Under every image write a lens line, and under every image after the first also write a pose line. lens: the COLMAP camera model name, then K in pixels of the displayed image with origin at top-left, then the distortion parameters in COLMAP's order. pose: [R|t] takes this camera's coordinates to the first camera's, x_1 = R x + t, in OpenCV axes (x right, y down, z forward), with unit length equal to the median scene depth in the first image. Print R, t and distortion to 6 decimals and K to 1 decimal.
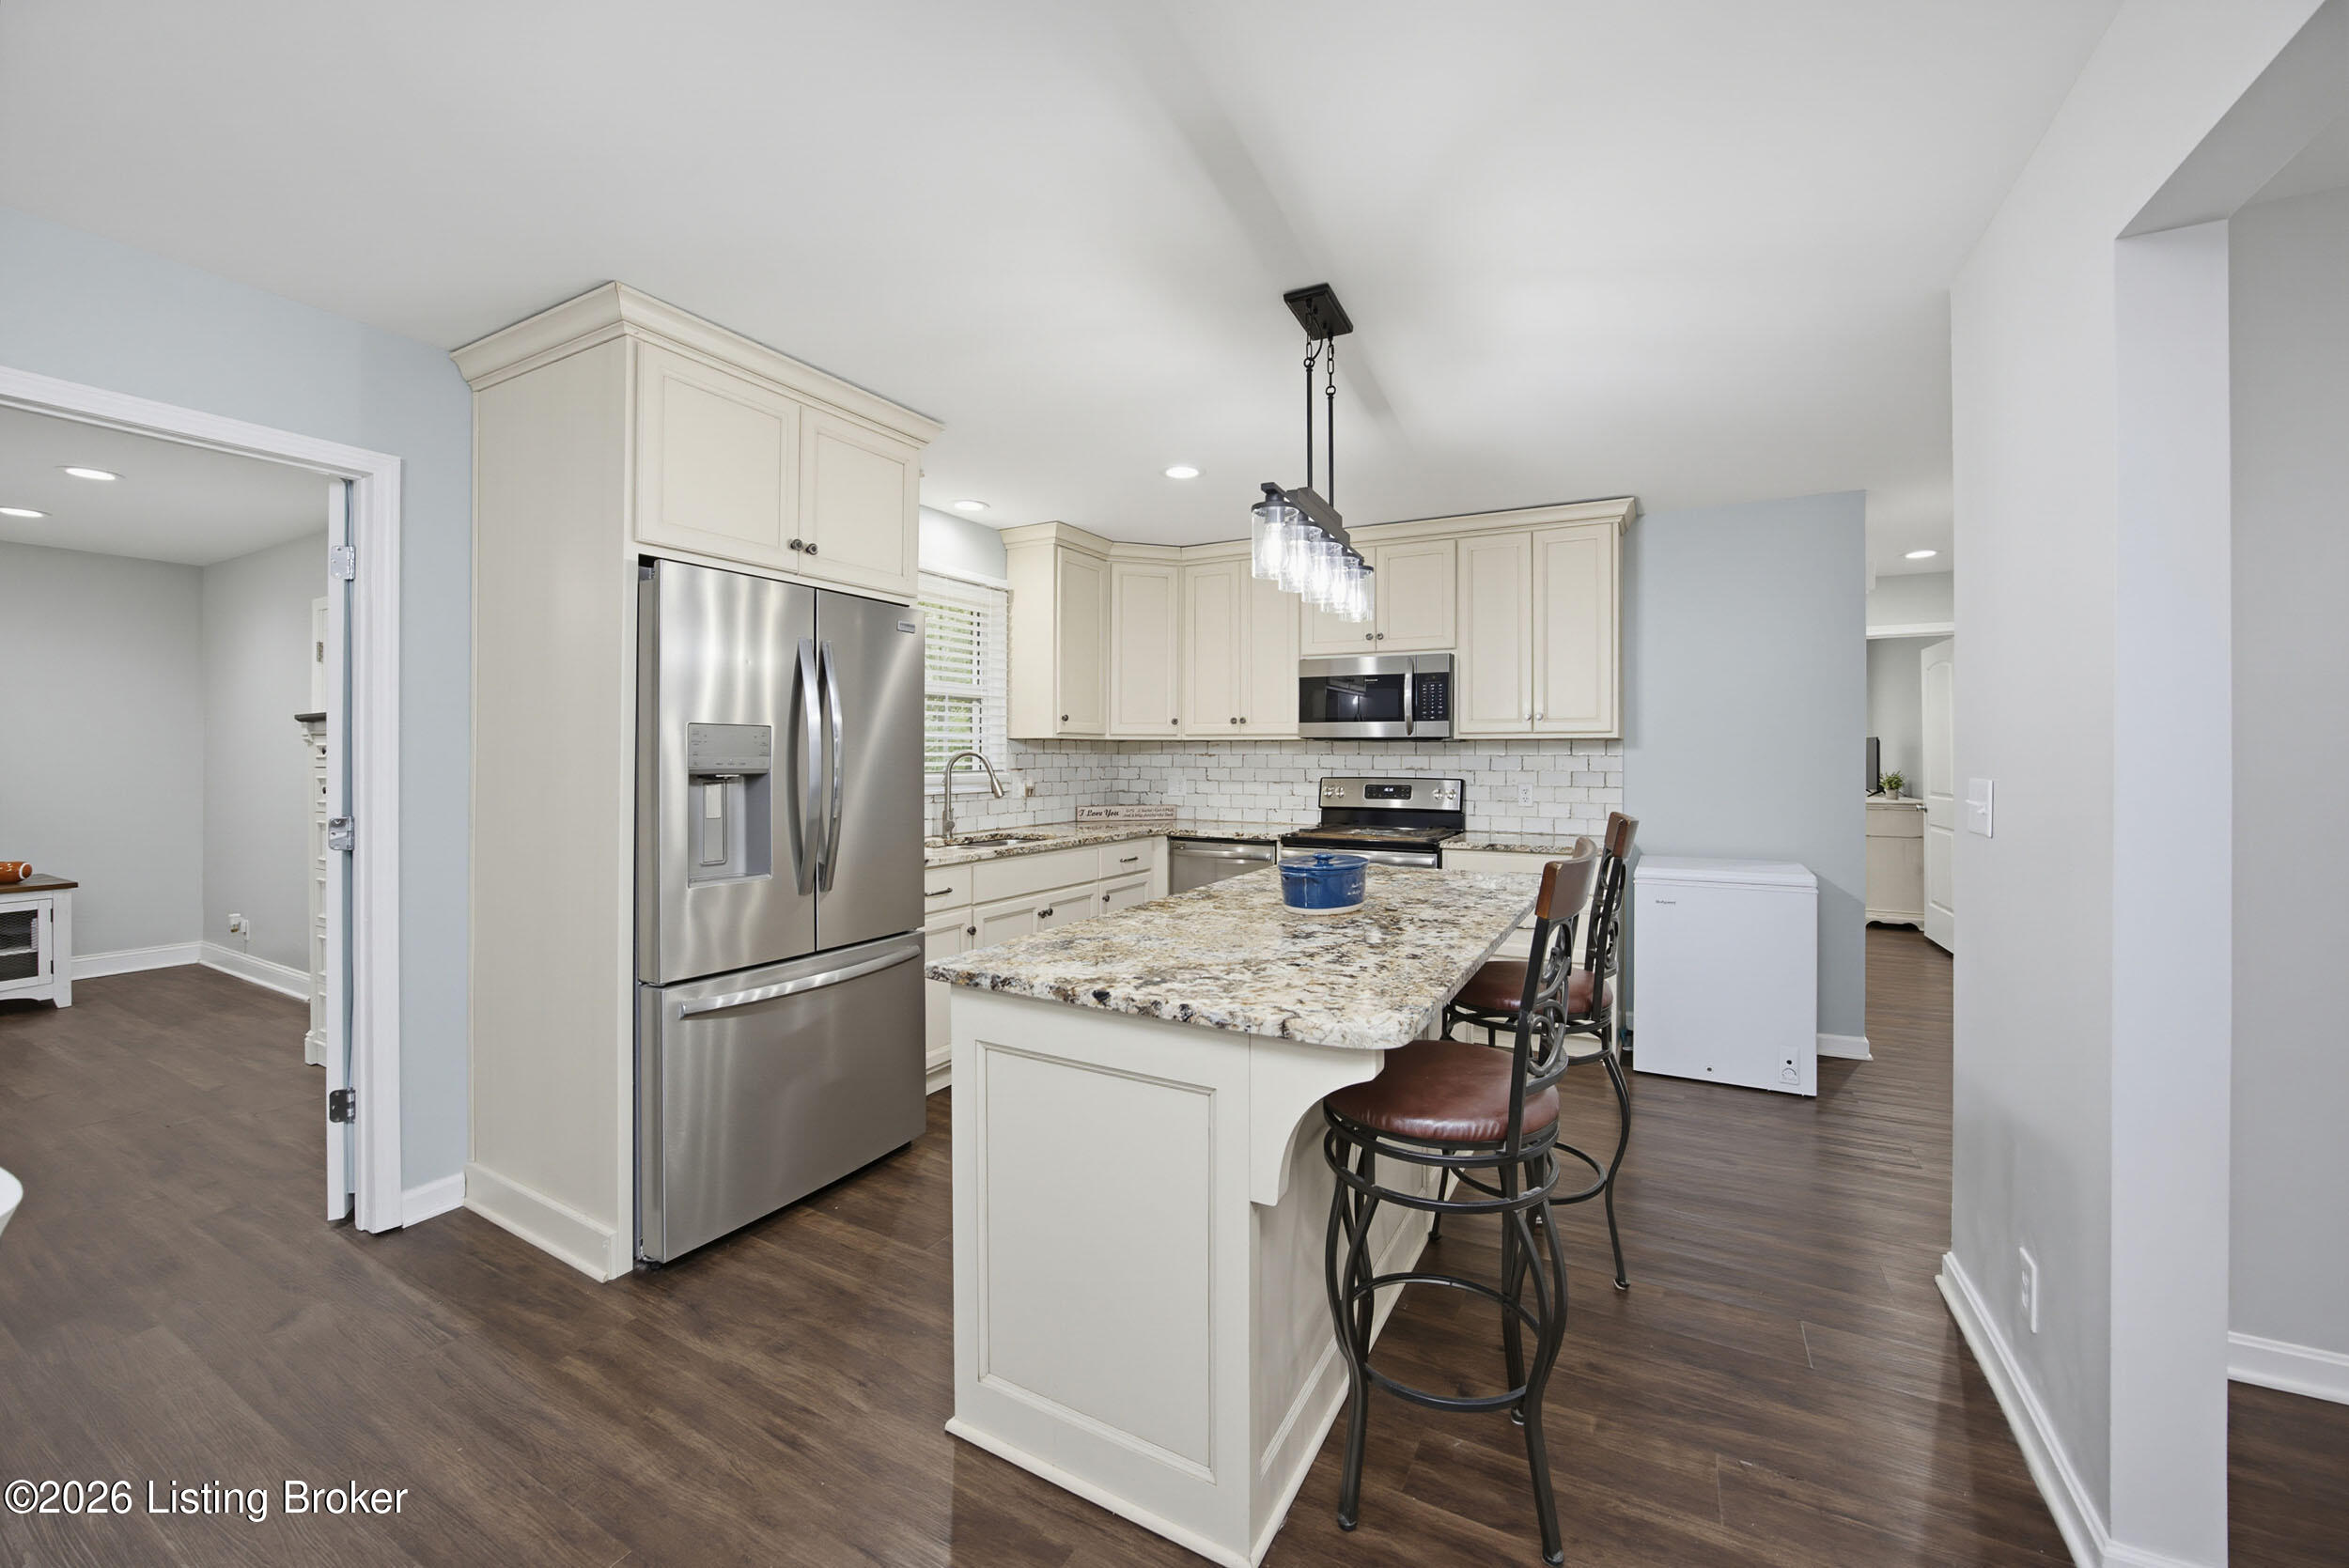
lens RADIAL K [[915.8, 0, 1178.7], [0, 915.8, 758.6], [0, 0, 1]] dist [-0.023507, 0.002785]
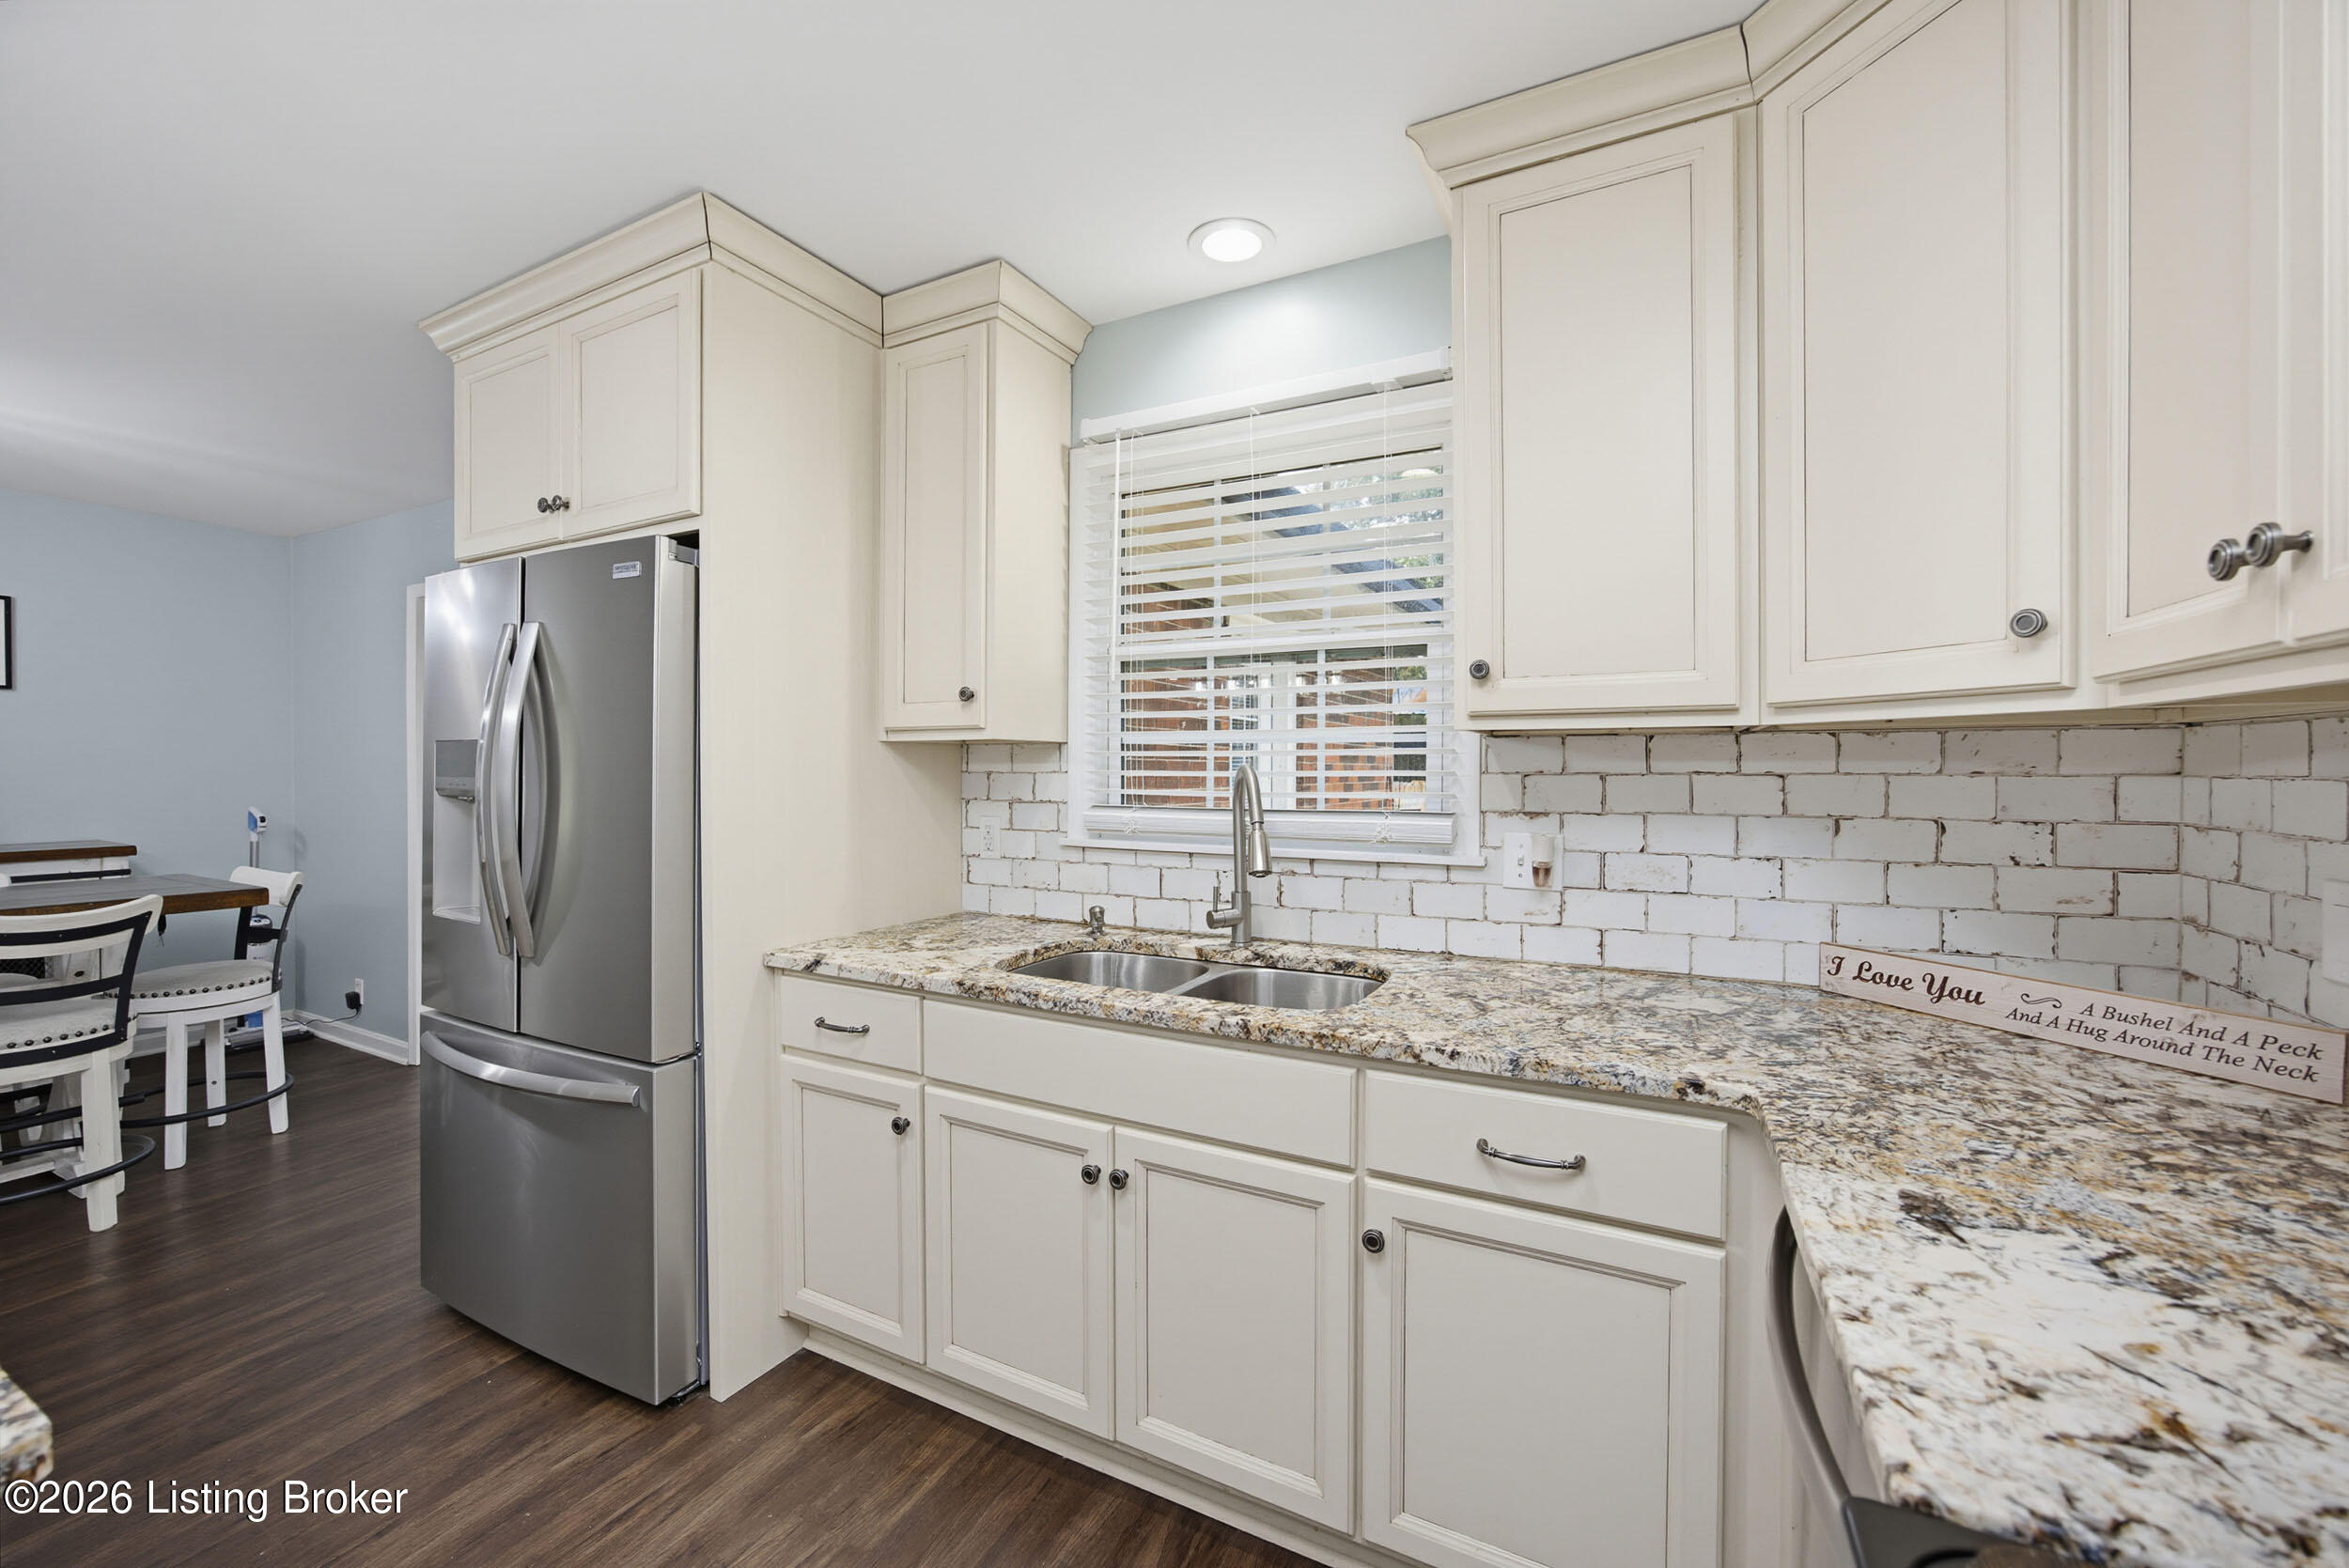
lens RADIAL K [[915.8, 0, 1185.5], [0, 915.8, 776.6], [0, 0, 1]] dist [-0.023507, 0.002785]
pose [[0.031899, 0.010612, -0.999435, 0.212656], [-0.003289, 0.999939, 0.010513, -0.007418], [0.999486, 0.002952, 0.031932, 0.871377]]
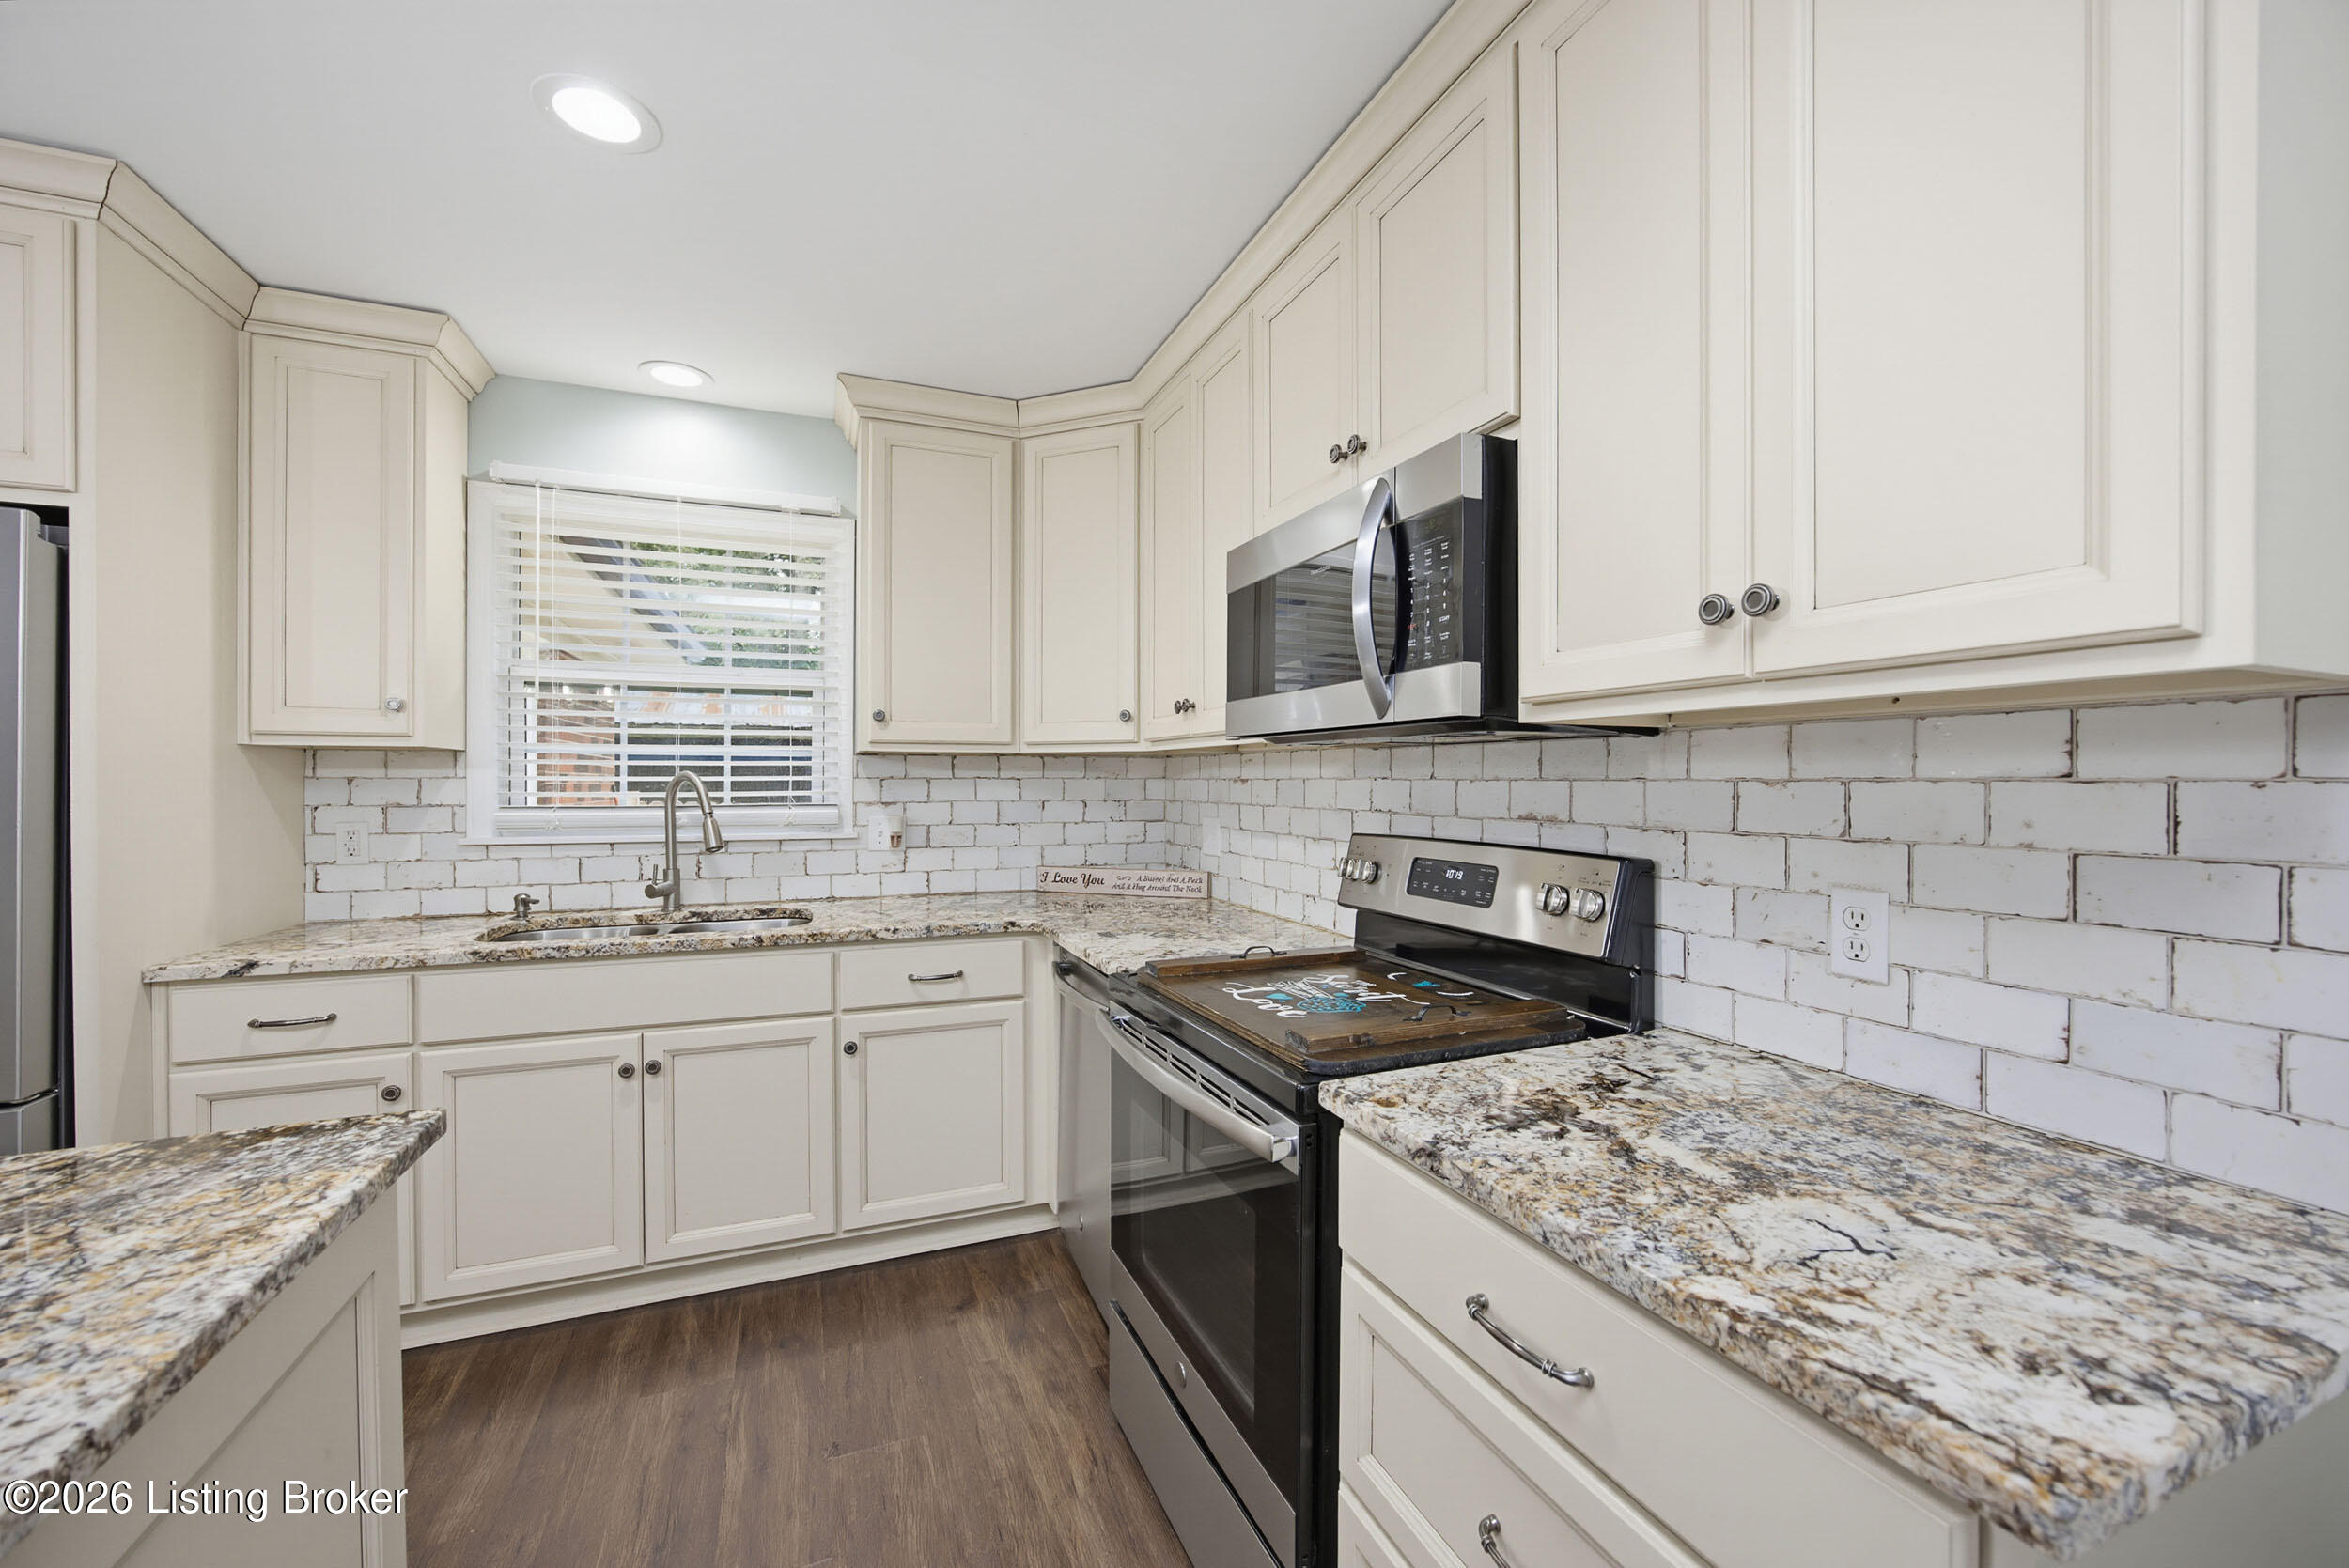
lens RADIAL K [[915.8, 0, 1188.4], [0, 915.8, 787.4], [0, 0, 1]] dist [-0.023507, 0.002785]
pose [[0.786852, 0.004505, -0.617125, 0.379176], [-0.003428, 0.999990, 0.002929, -0.001503], [0.617132, -0.000189, 0.786859, 0.663308]]
